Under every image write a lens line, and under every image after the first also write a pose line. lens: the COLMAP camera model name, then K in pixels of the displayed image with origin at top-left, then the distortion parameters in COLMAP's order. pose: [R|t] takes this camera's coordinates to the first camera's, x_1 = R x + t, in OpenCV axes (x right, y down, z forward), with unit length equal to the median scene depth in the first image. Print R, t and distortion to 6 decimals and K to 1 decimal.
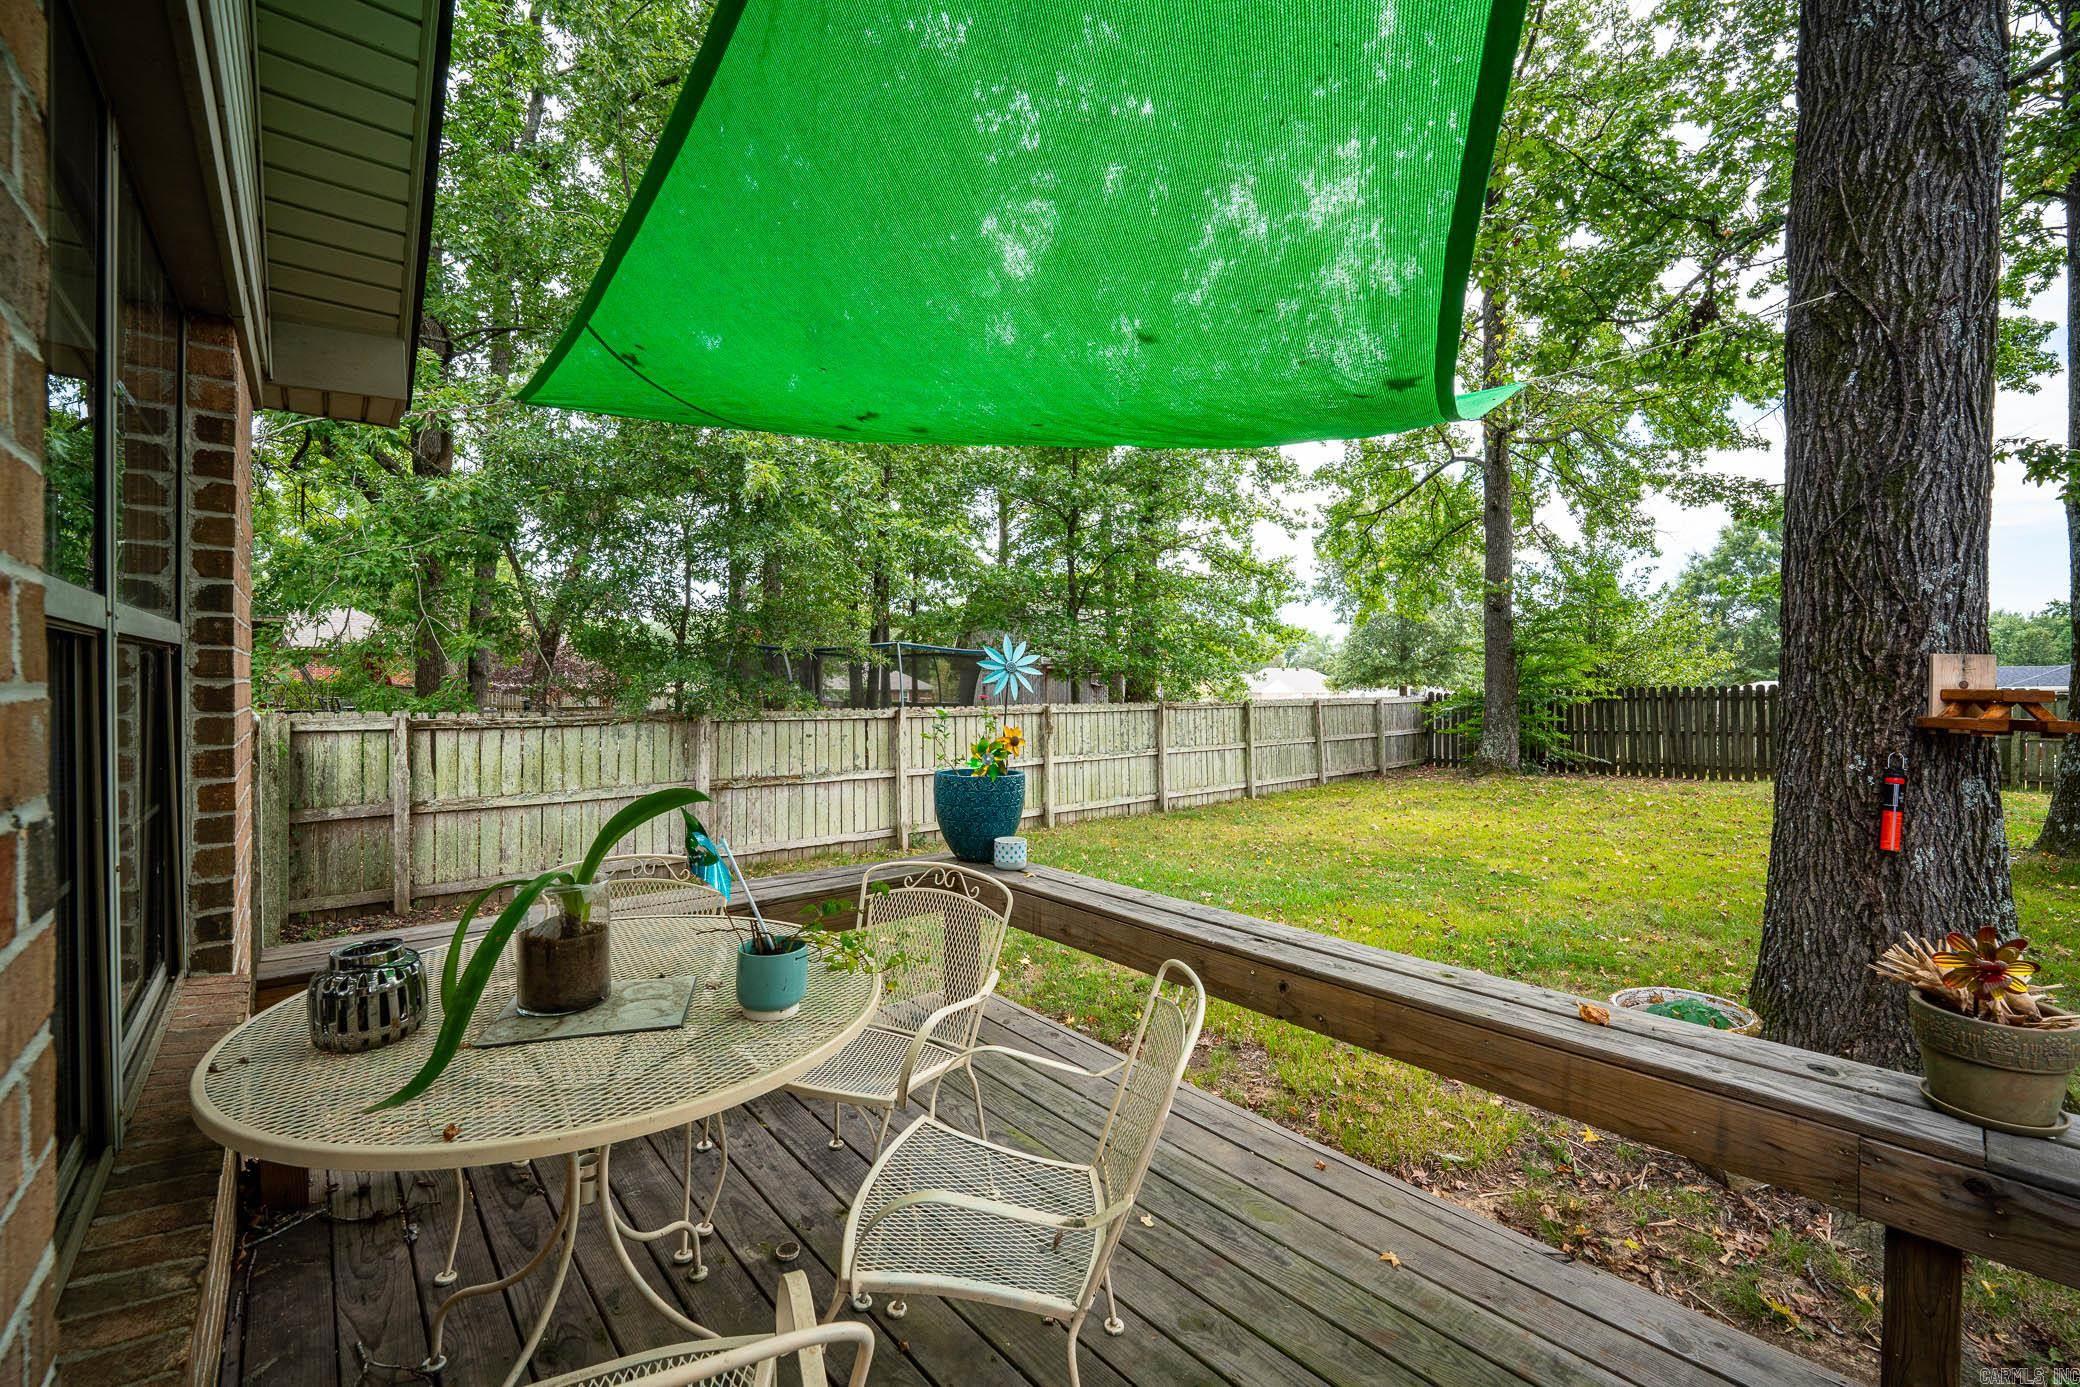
lens RADIAL K [[850.3, 0, 1049.0], [0, 850.3, 689.8], [0, 0, 1]] dist [-0.001071, -0.000210]
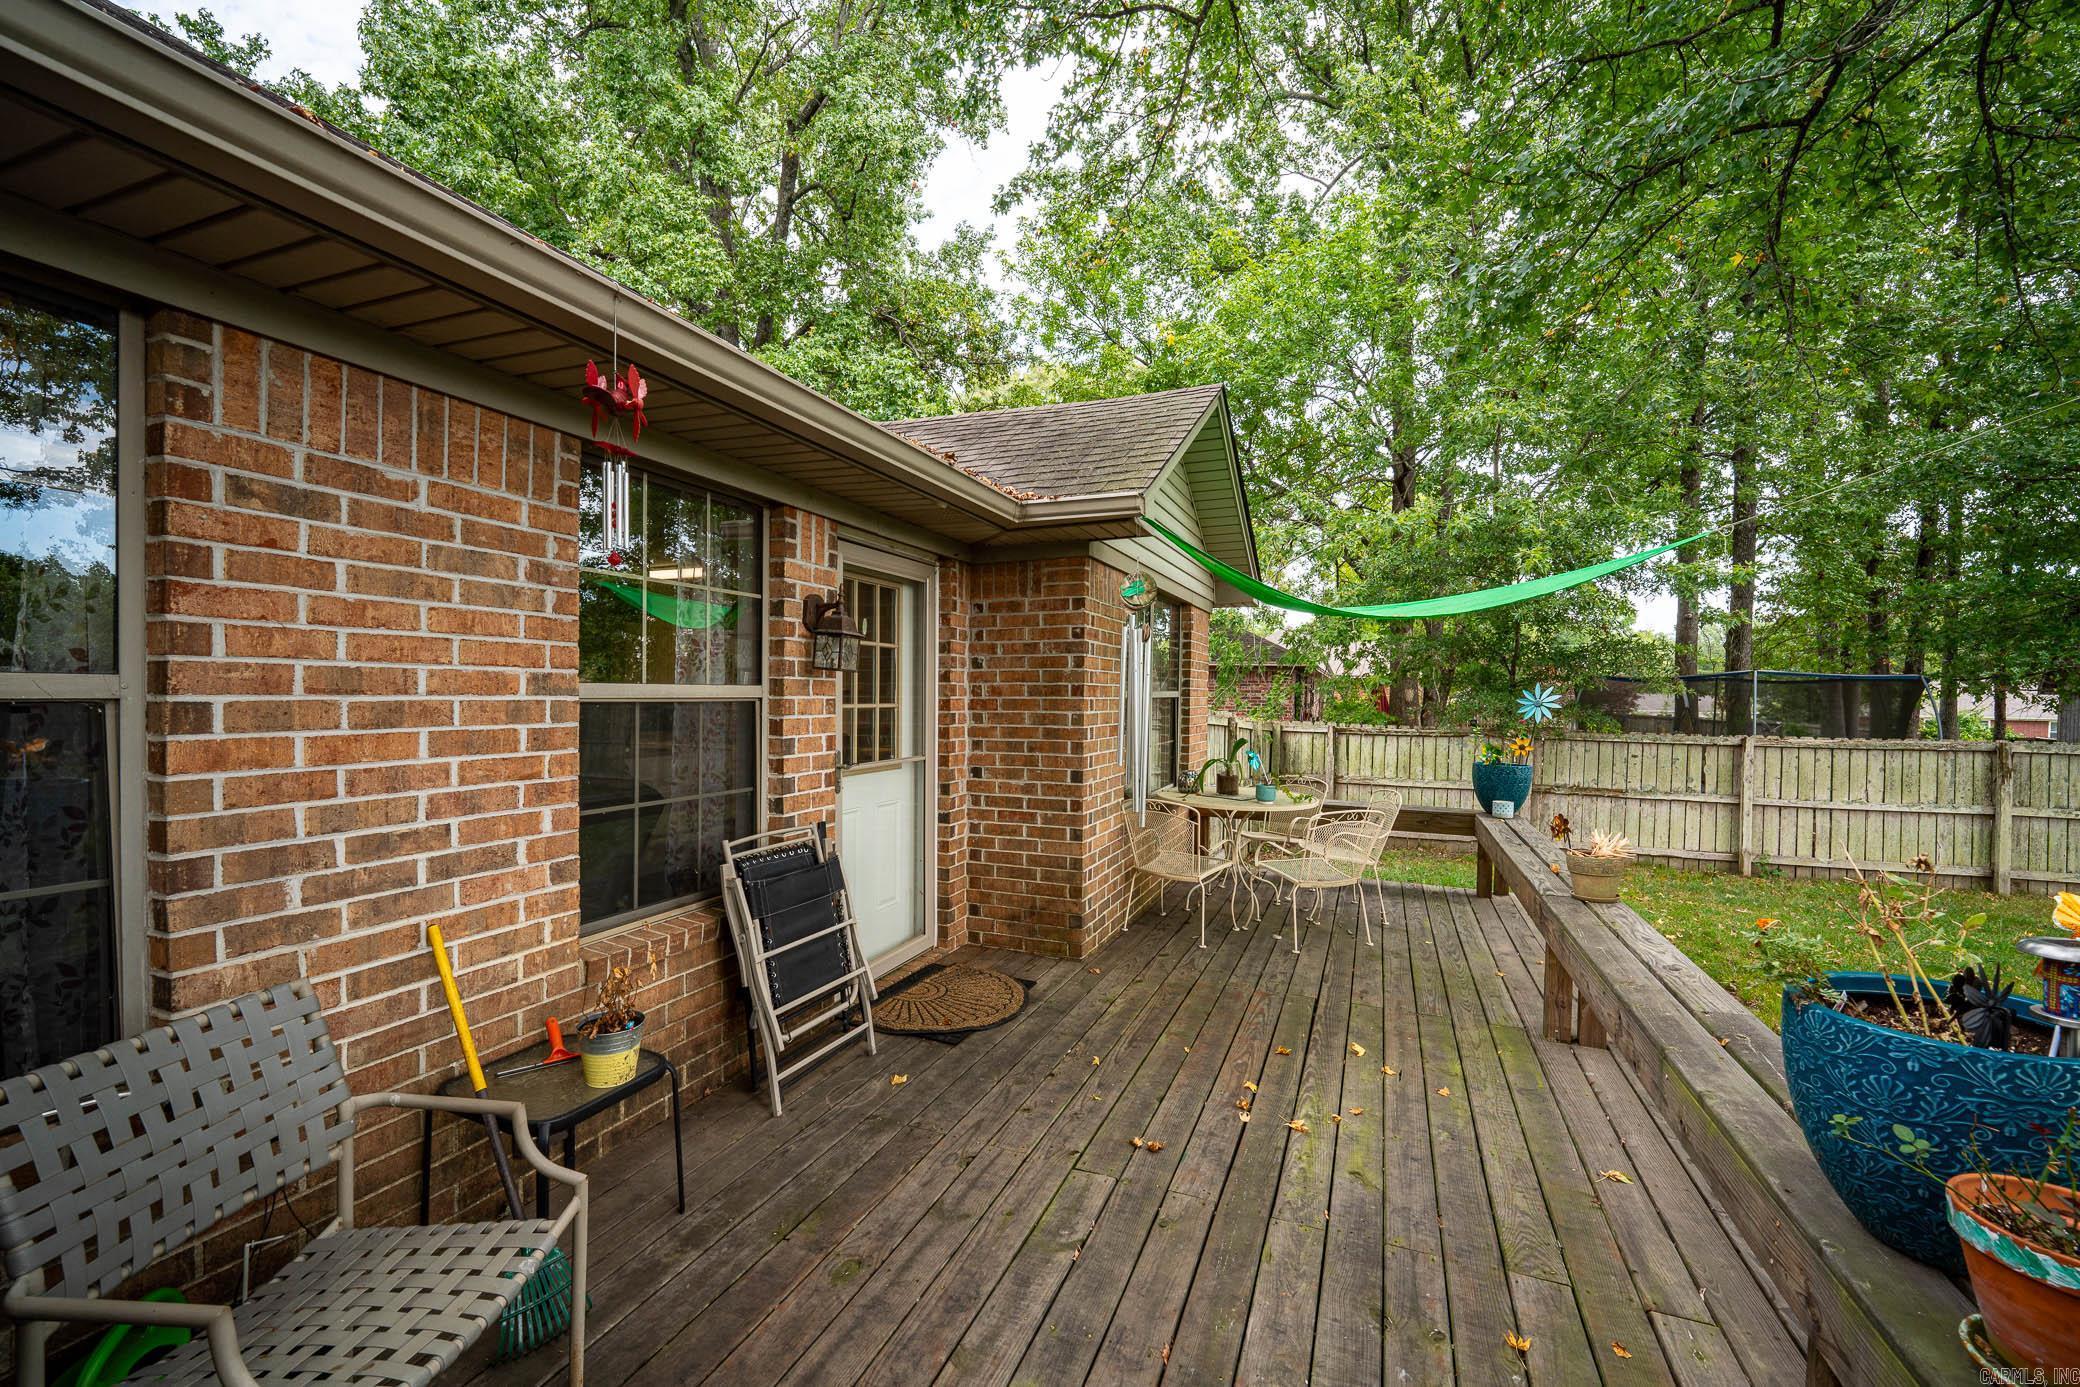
lens RADIAL K [[850.3, 0, 1049.0], [0, 850.3, 689.8], [0, 0, 1]] dist [-0.001071, -0.000210]
pose [[0.463146, -0.001409, -0.886281, 0.354292], [-0.019959, 0.999729, -0.012020, -0.005383], [0.886057, 0.023256, 0.462992, -0.214366]]
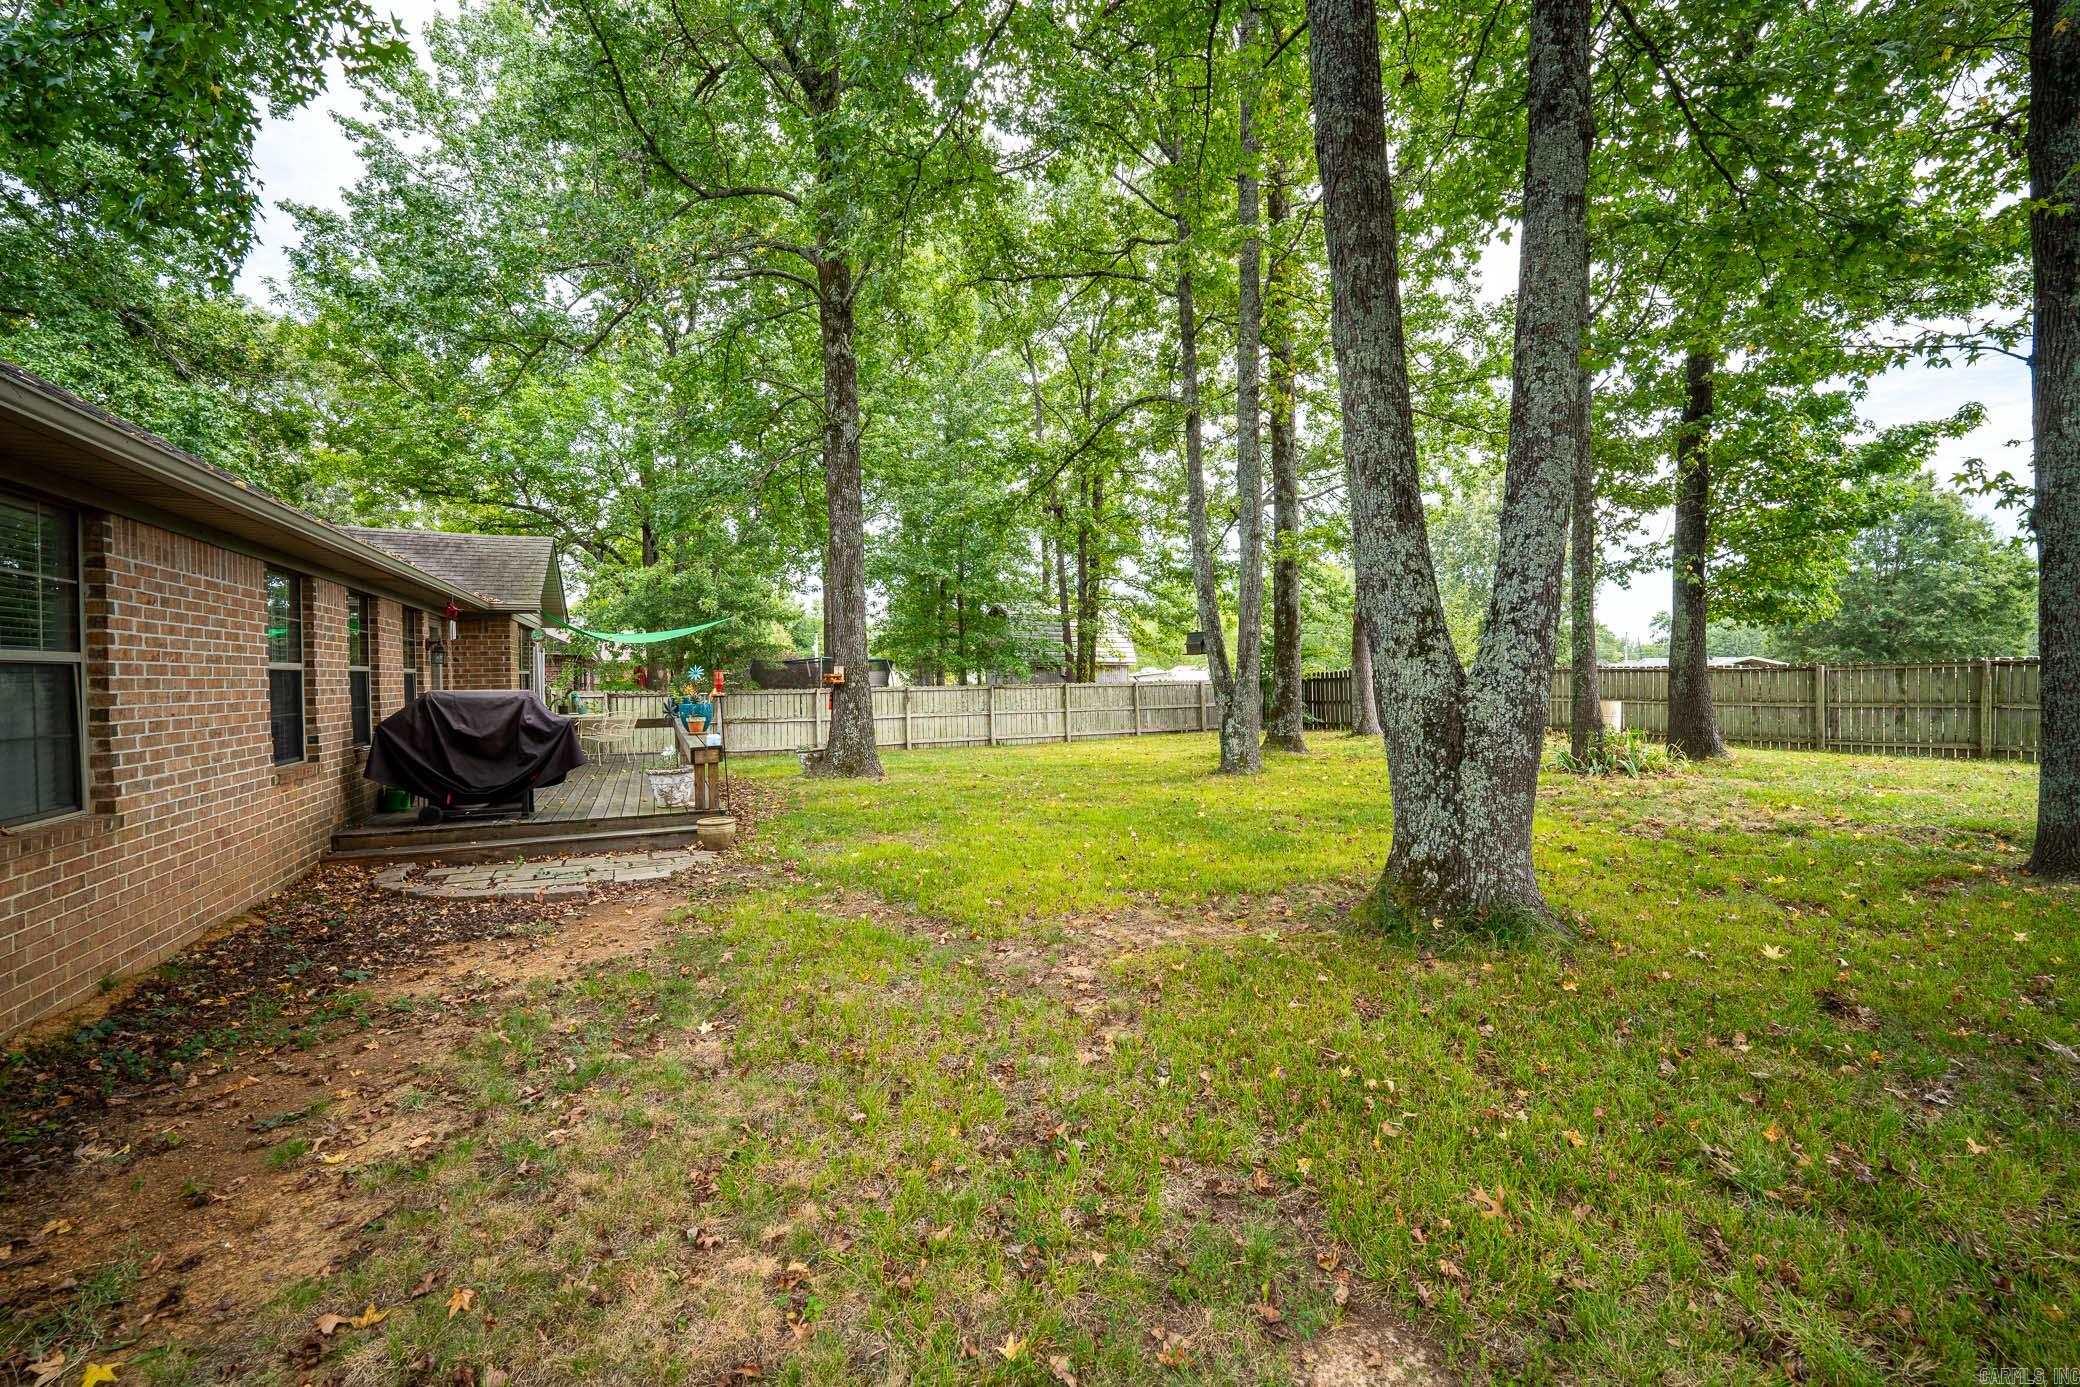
lens RADIAL K [[850.3, 0, 1049.0], [0, 850.3, 689.8], [0, 0, 1]] dist [-0.001071, -0.000210]
pose [[0.953672, -0.020268, -0.300164, 1.061305], [0.020439, 0.999788, -0.002569, 0.044214], [0.300153, -0.003685, 0.953884, -0.889829]]
